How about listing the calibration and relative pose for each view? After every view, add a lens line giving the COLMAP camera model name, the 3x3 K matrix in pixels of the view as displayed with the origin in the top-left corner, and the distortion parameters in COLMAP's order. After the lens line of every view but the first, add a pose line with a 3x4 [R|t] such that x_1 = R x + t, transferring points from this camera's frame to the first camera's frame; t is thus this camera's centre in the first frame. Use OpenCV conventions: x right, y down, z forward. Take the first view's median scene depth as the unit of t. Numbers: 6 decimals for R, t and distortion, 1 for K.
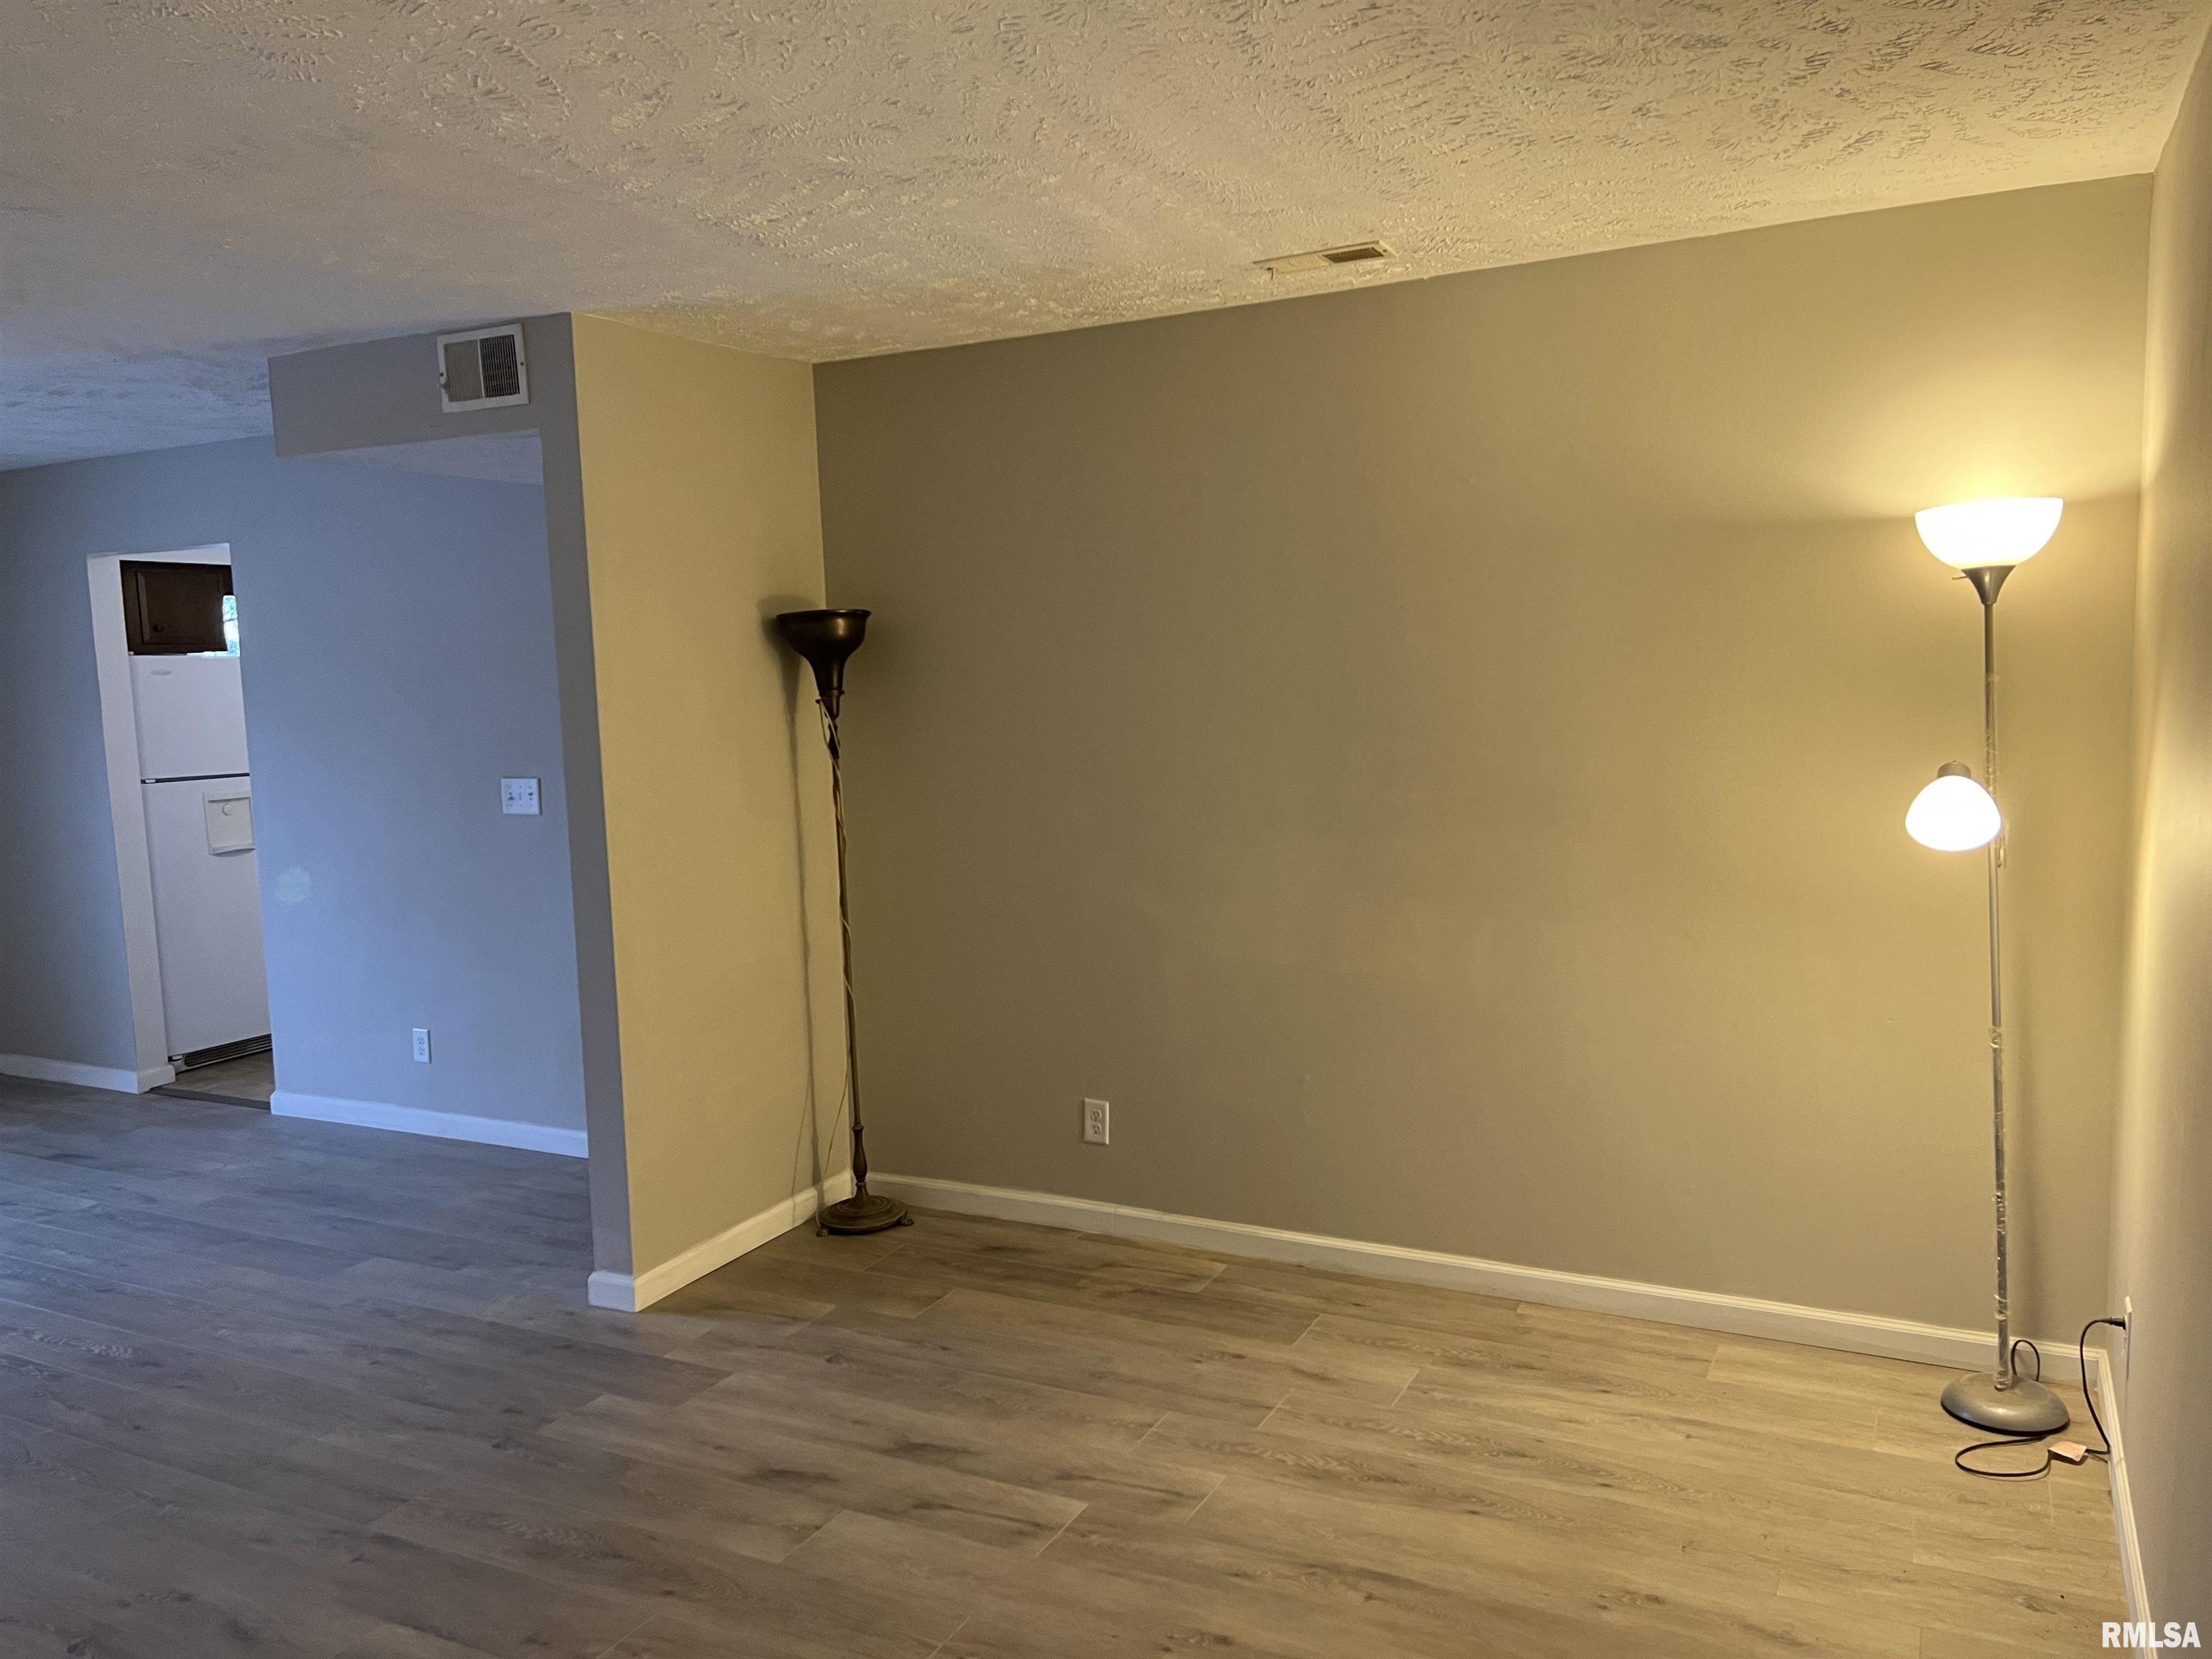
lens RADIAL K [[1655.0, 0, 1107.4], [0, 1655.0, 841.0], [0, 0, 1]] dist [0.075278, -0.077331]
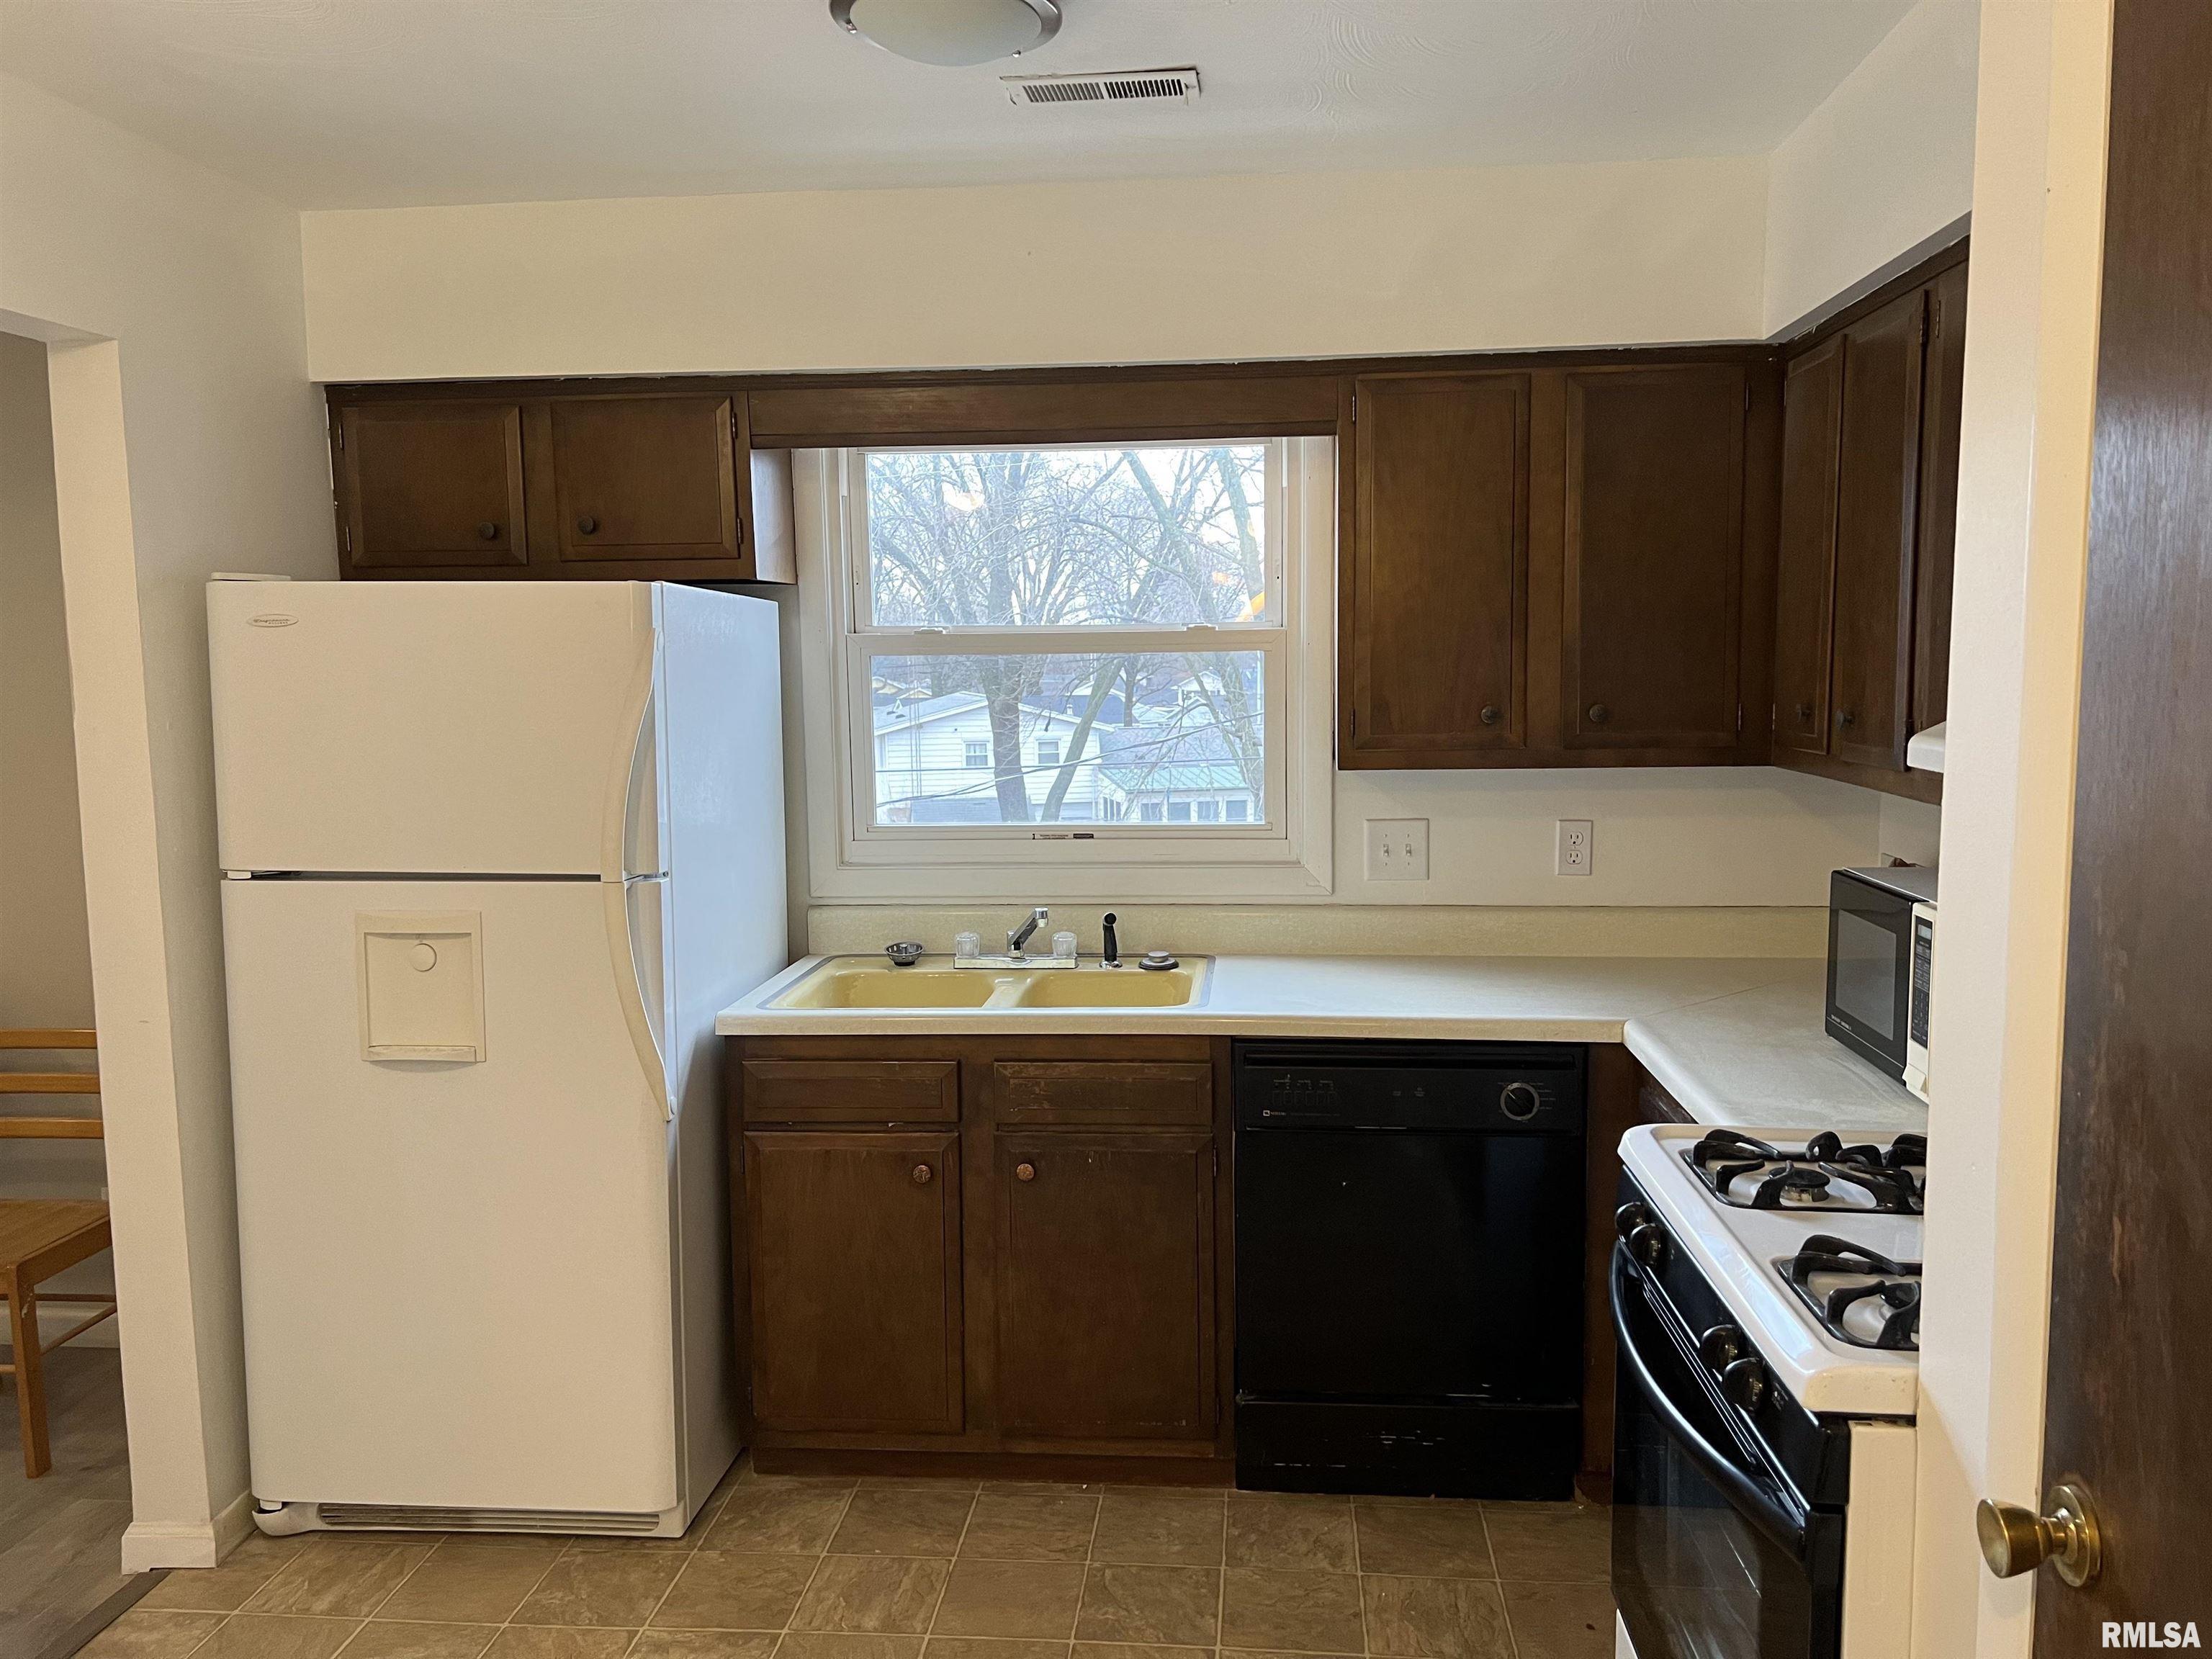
lens RADIAL K [[1662.9, 0, 1097.5], [0, 1662.9, 833.4], [0, 0, 1]] dist [0.091327, -0.111123]
pose [[0.371290, 0.120112, -0.920715, -0.143794], [-0.101609, 0.990899, 0.088293, -0.170019], [0.922941, 0.060771, 0.380115, 1.653092]]
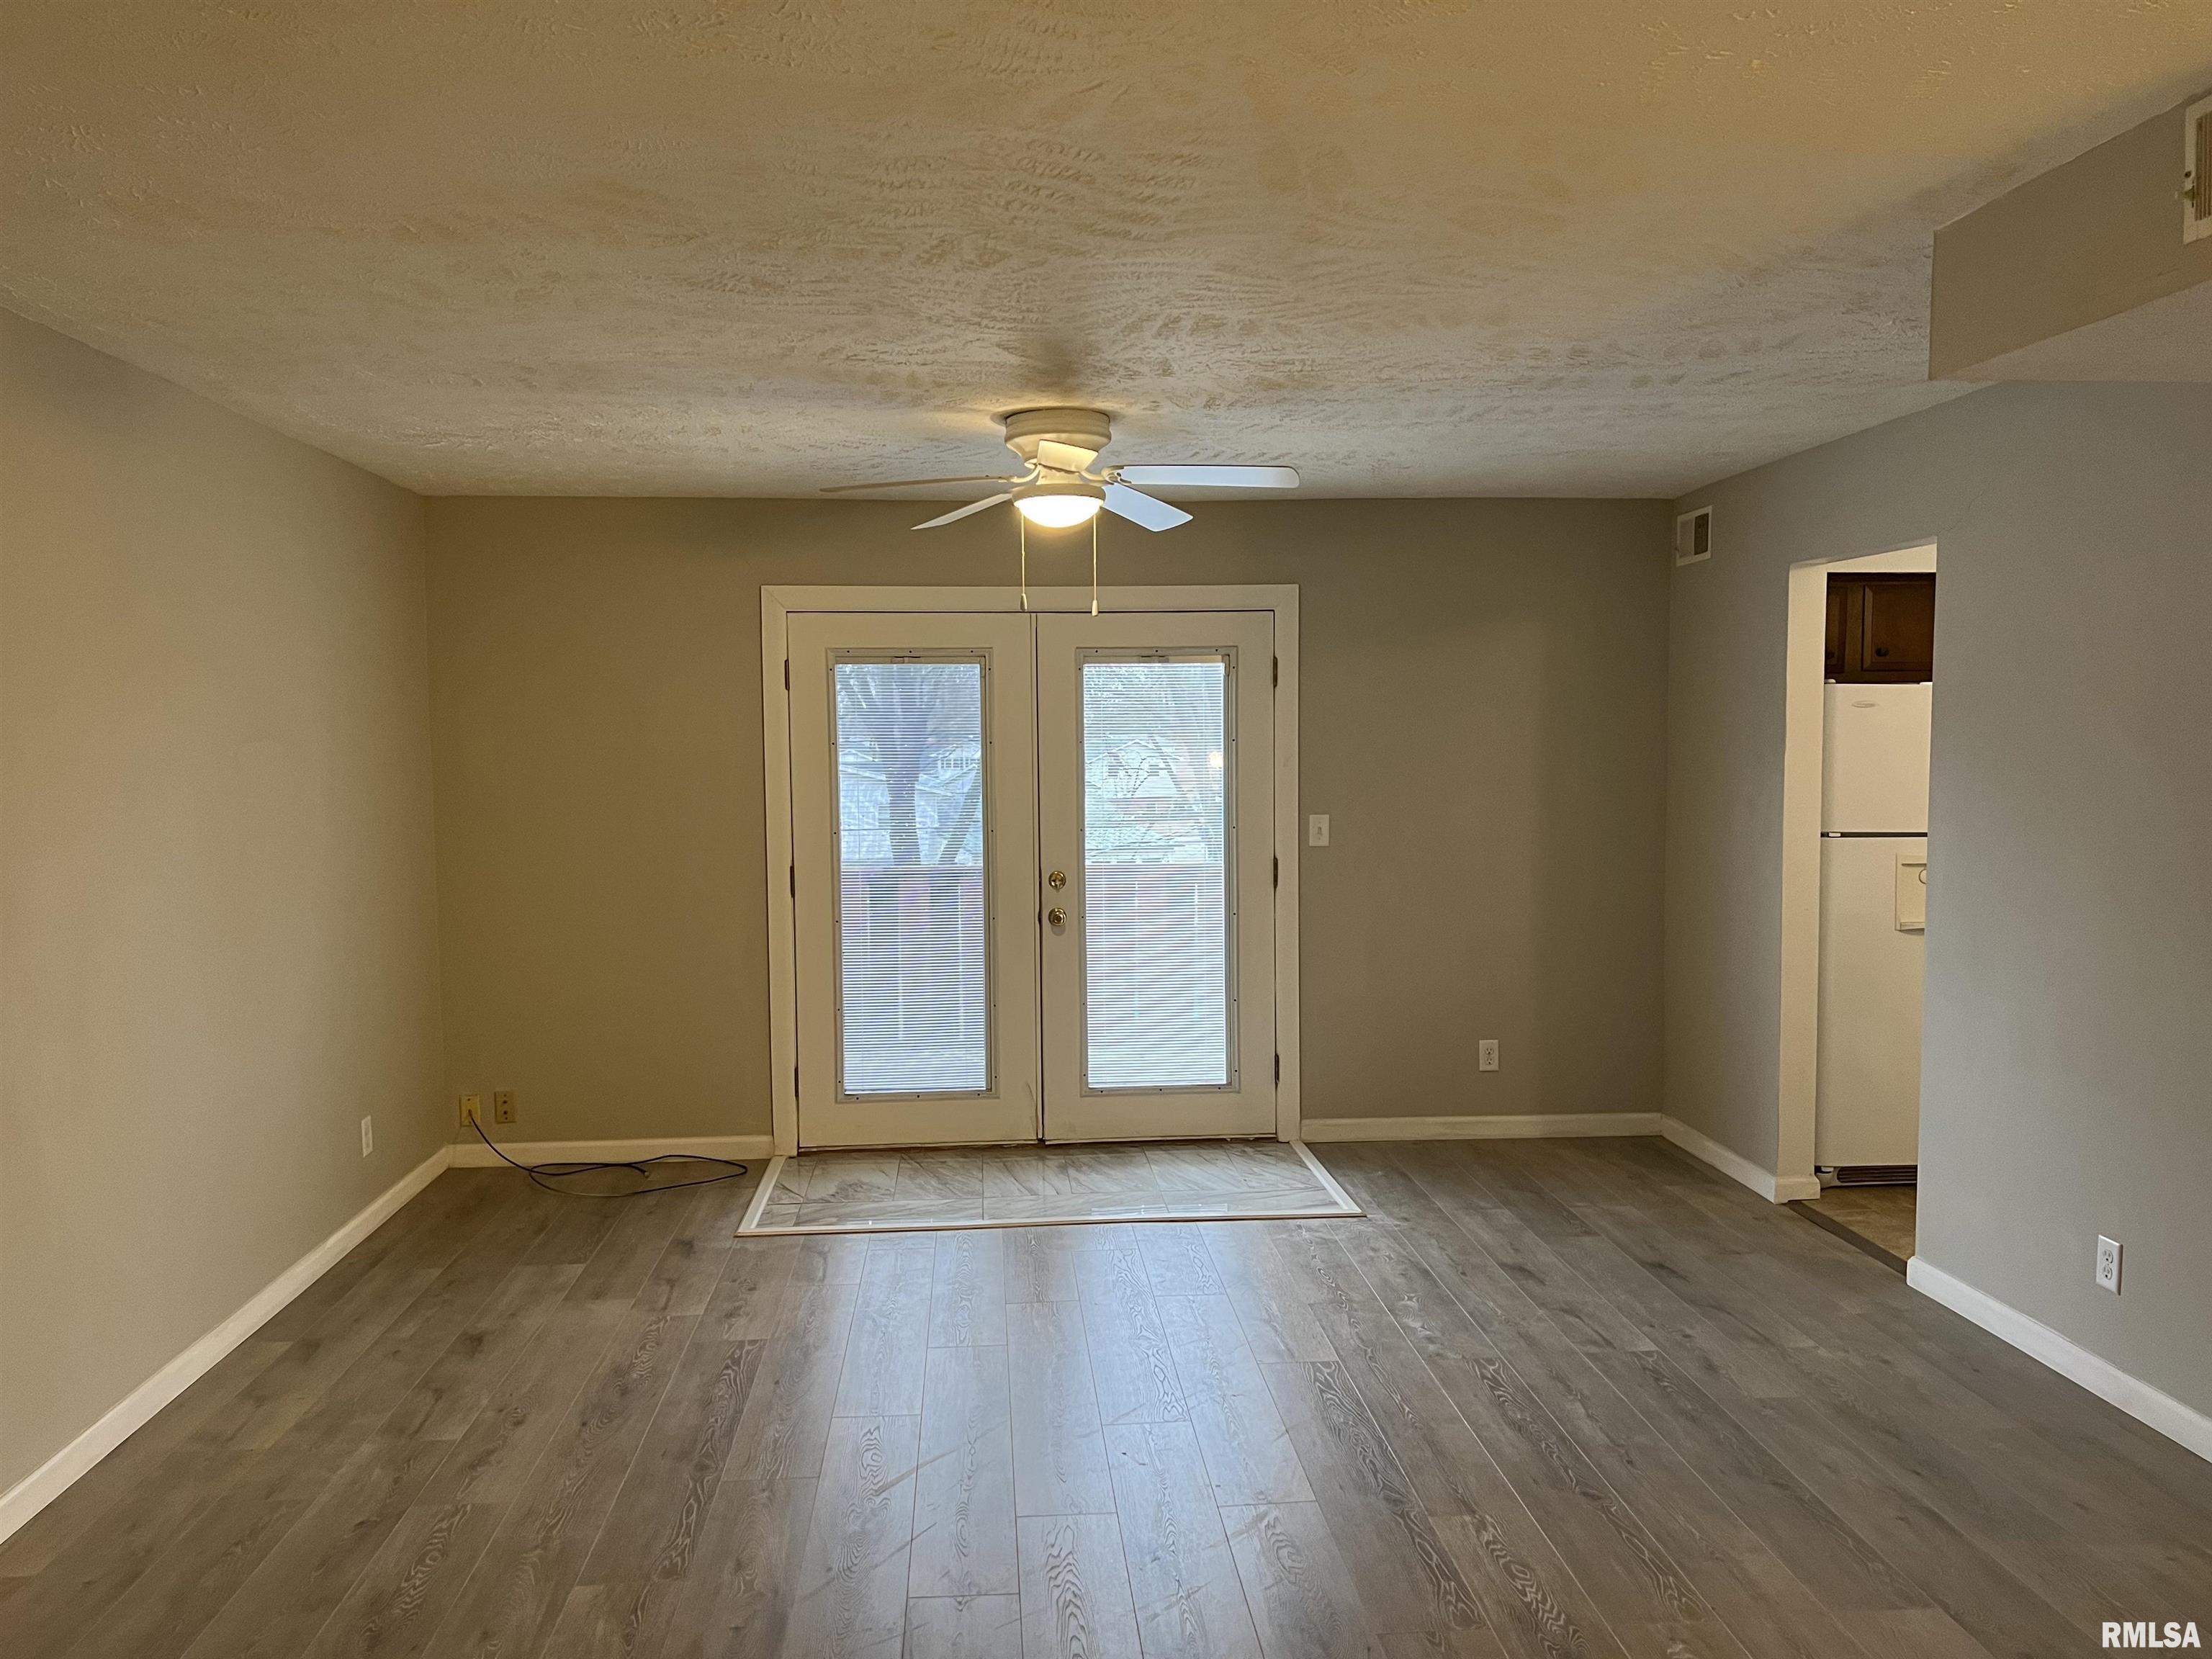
lens RADIAL K [[1655.0, 0, 1107.4], [0, 1655.0, 841.0], [0, 0, 1]] dist [0.075278, -0.077331]
pose [[0.526305, 0.084704, -0.846066, -0.090581], [-0.103078, 0.994043, 0.035398, -0.039151], [0.844025, 0.068580, 0.531902, 0.406392]]
